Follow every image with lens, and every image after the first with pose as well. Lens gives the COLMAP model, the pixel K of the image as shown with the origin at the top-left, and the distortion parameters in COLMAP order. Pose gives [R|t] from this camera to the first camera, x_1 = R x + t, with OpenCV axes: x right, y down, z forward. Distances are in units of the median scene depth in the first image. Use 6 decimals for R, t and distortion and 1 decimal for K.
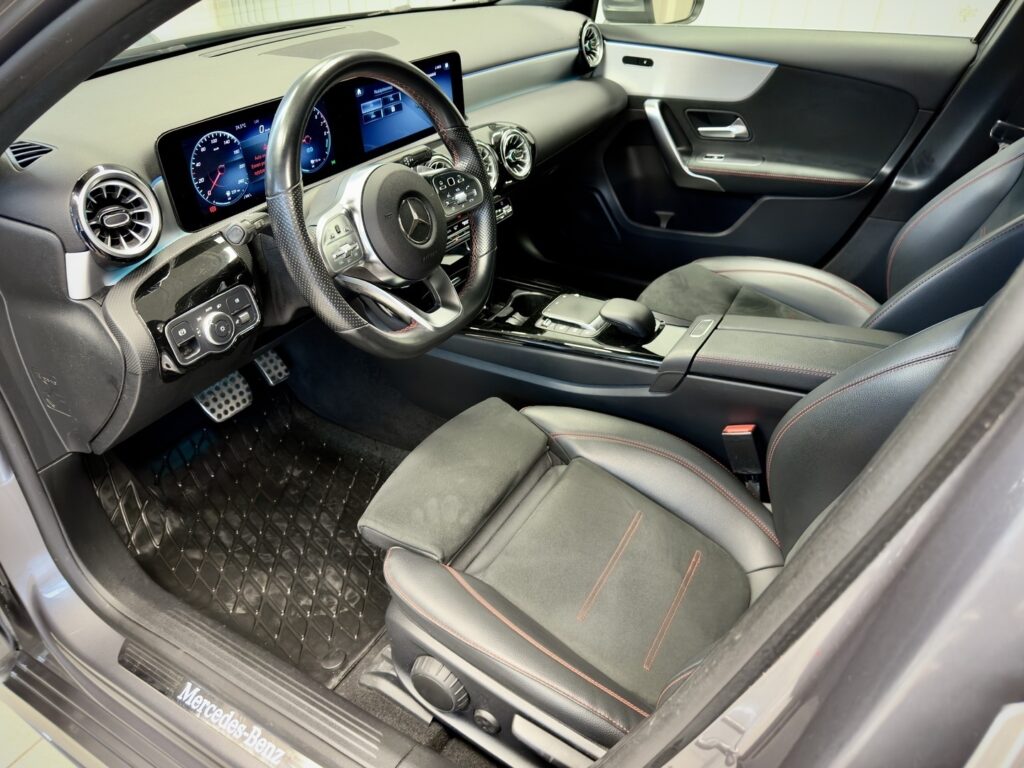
lens RADIAL K [[741.8, 0, 509.8], [0, 741.8, 399.0], [0, 0, 1]] dist [0.097669, -0.144826]
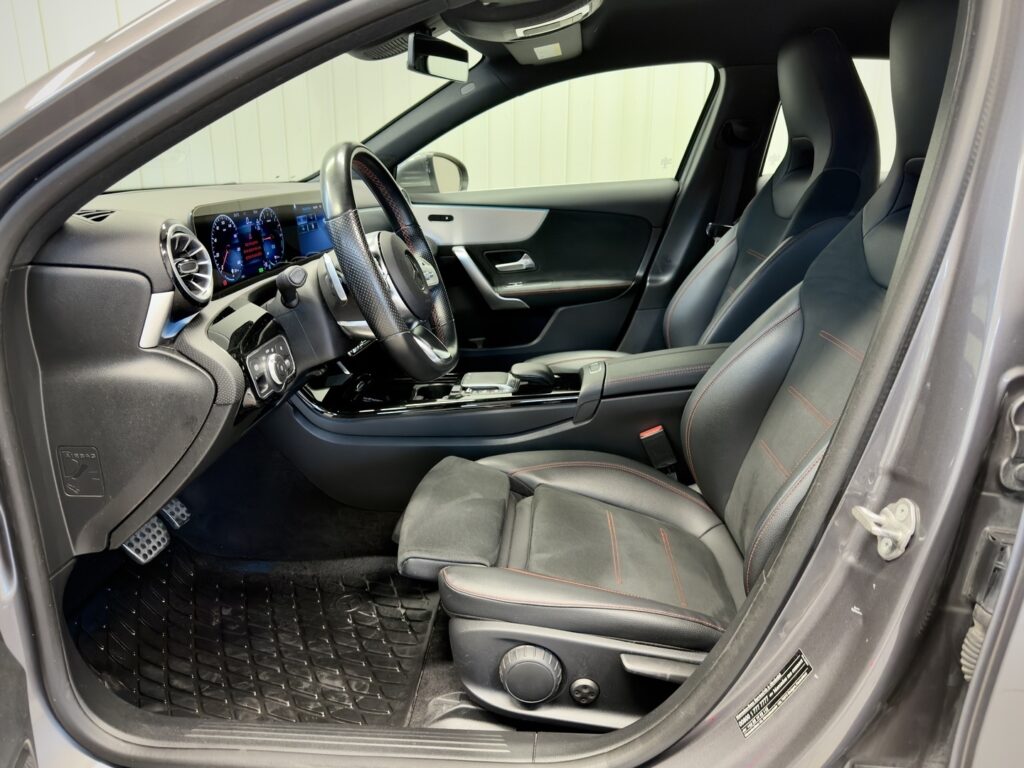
lens RADIAL K [[741.8, 0, 509.8], [0, 741.8, 399.0], [0, 0, 1]] dist [0.097669, -0.144826]
pose [[0.894374, -0.151522, 0.420876, -0.415936], [0.270985, 0.932113, -0.240275, 0.220695], [-0.355897, 0.328946, 0.874718, -0.021144]]
